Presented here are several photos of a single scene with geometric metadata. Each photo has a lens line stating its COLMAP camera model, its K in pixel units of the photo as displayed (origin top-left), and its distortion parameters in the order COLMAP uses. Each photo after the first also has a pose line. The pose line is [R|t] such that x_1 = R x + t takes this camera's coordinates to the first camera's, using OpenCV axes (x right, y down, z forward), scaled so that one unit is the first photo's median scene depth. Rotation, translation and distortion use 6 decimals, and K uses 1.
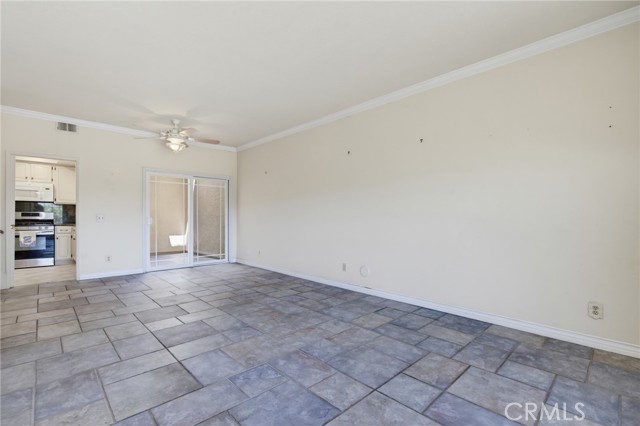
lens RADIAL K [[288.5, 0, 323.2], [0, 288.5, 220.9], [0, 0, 1]] dist [-0.002293, 0.000368]
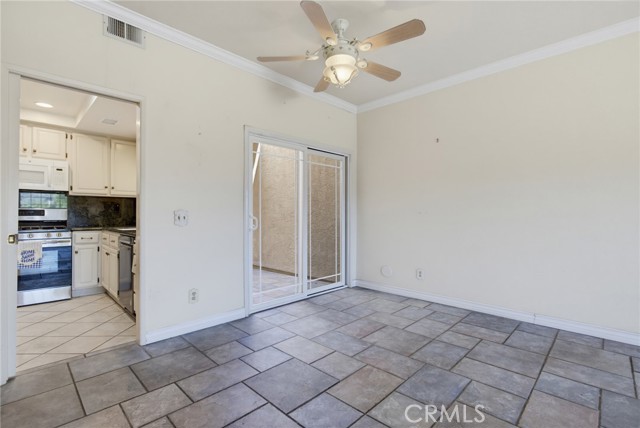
lens RADIAL K [[301.8, 0, 322.1], [0, 301.8, 213.6], [0, 0, 1]] dist [-0.002174, -0.000001]
pose [[0.999811, -0.007695, 0.017876, -0.815040], [0.007952, 0.999865, -0.014368, -0.012338], [-0.017763, 0.014508, 0.999737, 0.703156]]
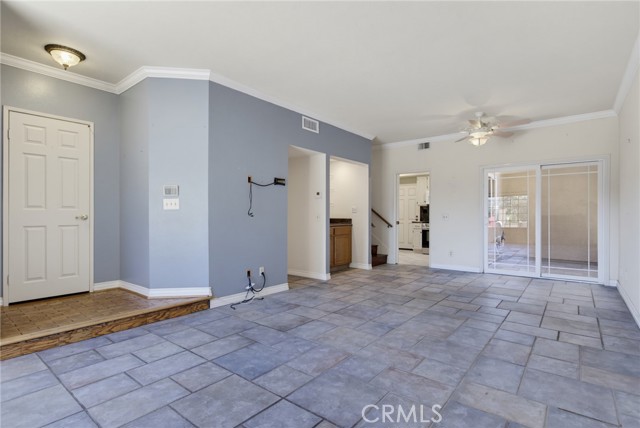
lens RADIAL K [[321.5, 0, 320.3], [0, 321.5, 215.8], [0, 0, 1]] dist [-0.005485, 0.002198]
pose [[0.118314, -0.005584, -0.992961, 0.682206], [-0.010589, 0.999920, -0.006885, -0.001244], [0.992920, 0.011329, 0.118245, 0.545906]]
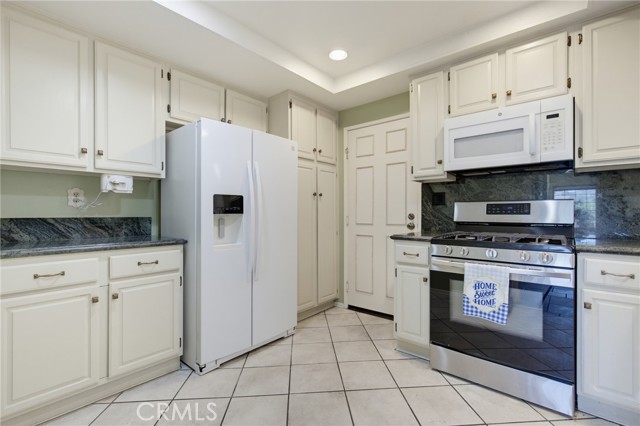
lens RADIAL K [[288.5, 0, 321.7], [0, 288.5, 213.7], [0, 0, 1]] dist [-0.002293, 0.000368]
pose [[0.089773, -0.008884, -0.995923, -1.344866], [-0.011965, 0.999878, -0.009997, -0.020376], [0.995890, 0.012814, 0.089655, 1.446549]]
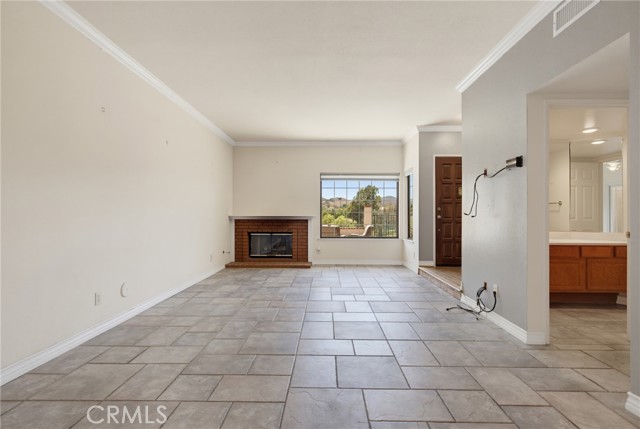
lens RADIAL K [[301.8, 0, 317.9], [0, 301.8, 214.2], [0, 0, 1]] dist [-0.002174, -0.000001]
pose [[-0.696453, -0.005900, 0.717578, -0.924245], [-0.000412, 0.999969, 0.007821, -0.021157], [-0.717602, 0.005152, -0.696434, 1.497227]]
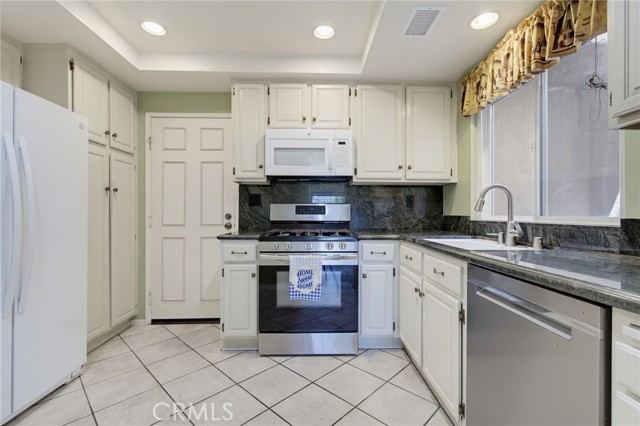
lens RADIAL K [[288.5, 0, 323.9], [0, 288.5, 213.8], [0, 0, 1]] dist [-0.002293, 0.000368]
pose [[0.736787, -0.007488, -0.676083, -1.372898], [-0.003119, 0.999890, -0.014474, -0.020050], [0.676118, 0.012773, 0.736683, 1.344337]]
